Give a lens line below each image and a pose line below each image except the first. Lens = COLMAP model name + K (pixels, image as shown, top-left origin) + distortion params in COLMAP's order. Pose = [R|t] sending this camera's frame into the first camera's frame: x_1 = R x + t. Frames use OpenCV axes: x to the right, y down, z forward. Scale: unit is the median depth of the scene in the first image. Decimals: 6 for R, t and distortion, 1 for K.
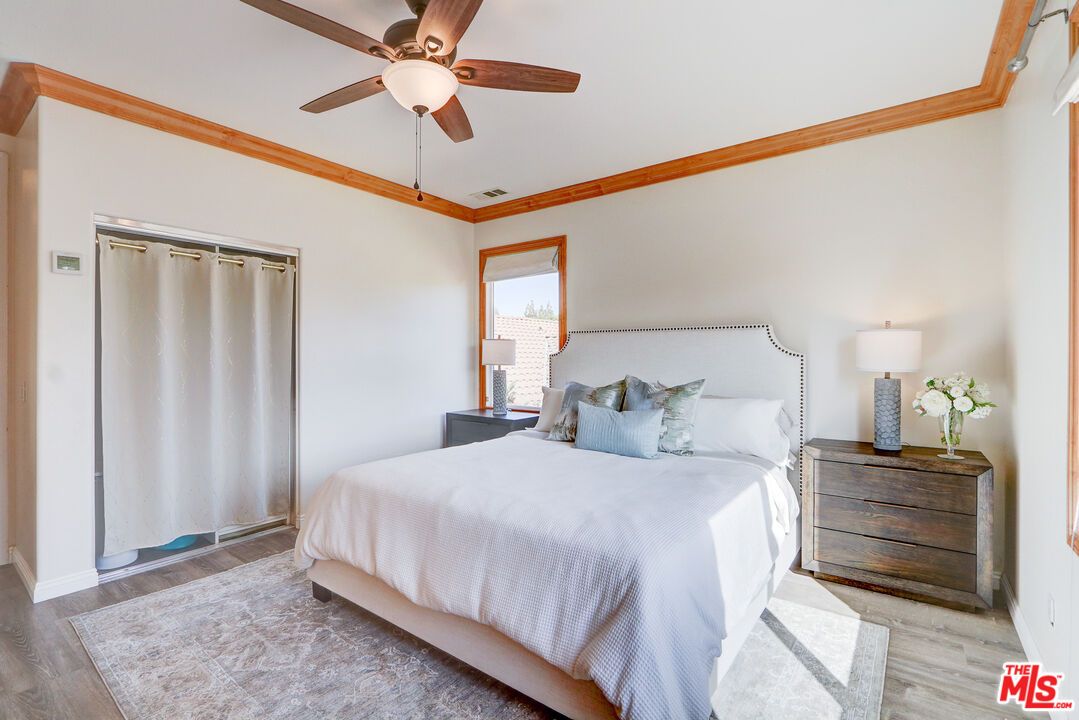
lens RADIAL K [[515.0, 0, 510.3], [0, 515.0, 355.6], [0, 0, 1]] dist [-0.016943, 0.003541]
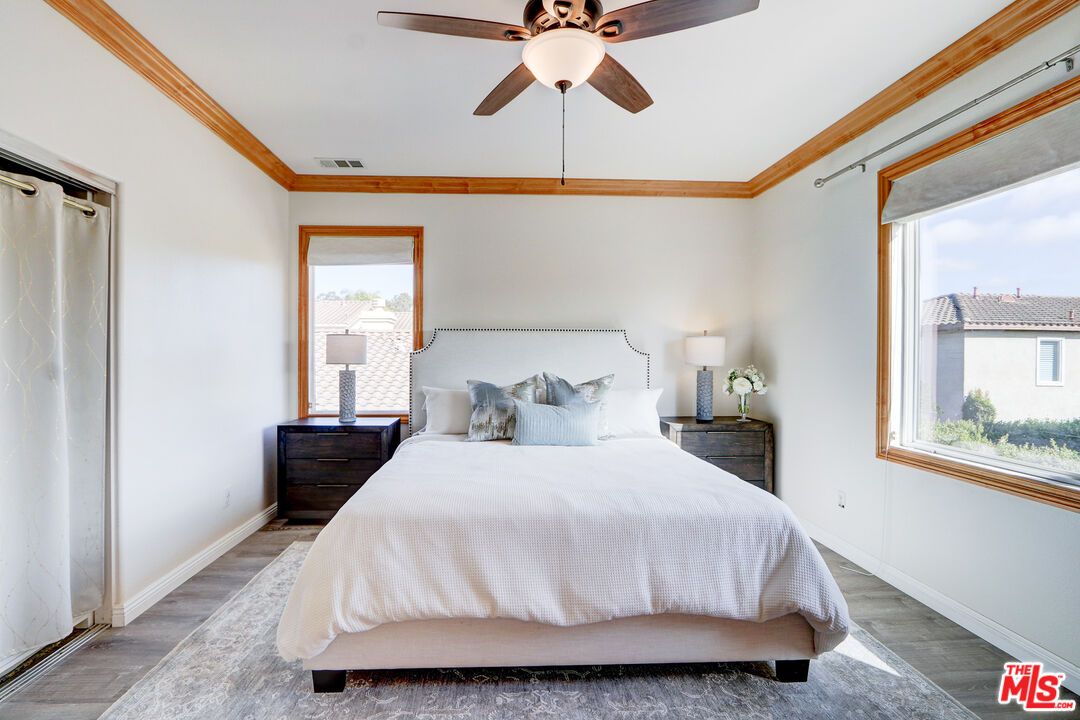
lens RADIAL K [[515.5, 0, 520.5], [0, 515.5, 356.2], [0, 0, 1]] dist [-0.016943, 0.003541]
pose [[0.745470, -0.000747, 0.666539, -0.531810], [-0.003096, 0.999985, 0.004582, -0.000359], [-0.666532, -0.005479, 0.745456, 0.232665]]
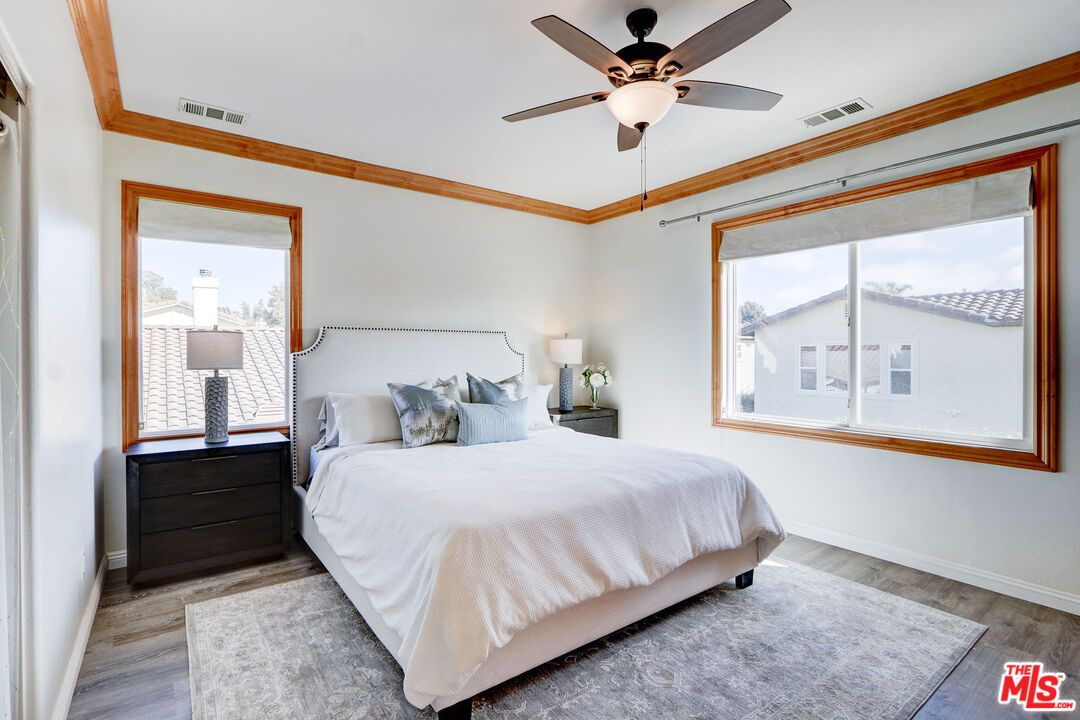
lens RADIAL K [[514.2, 0, 528.9], [0, 514.2, 355.8], [0, 0, 1]] dist [-0.009856, 0.000590]
pose [[0.247000, -0.004691, 0.969004, -0.805538], [0.001866, 0.999989, 0.004365, -0.002454], [-0.969014, 0.000730, 0.247006, 0.609669]]
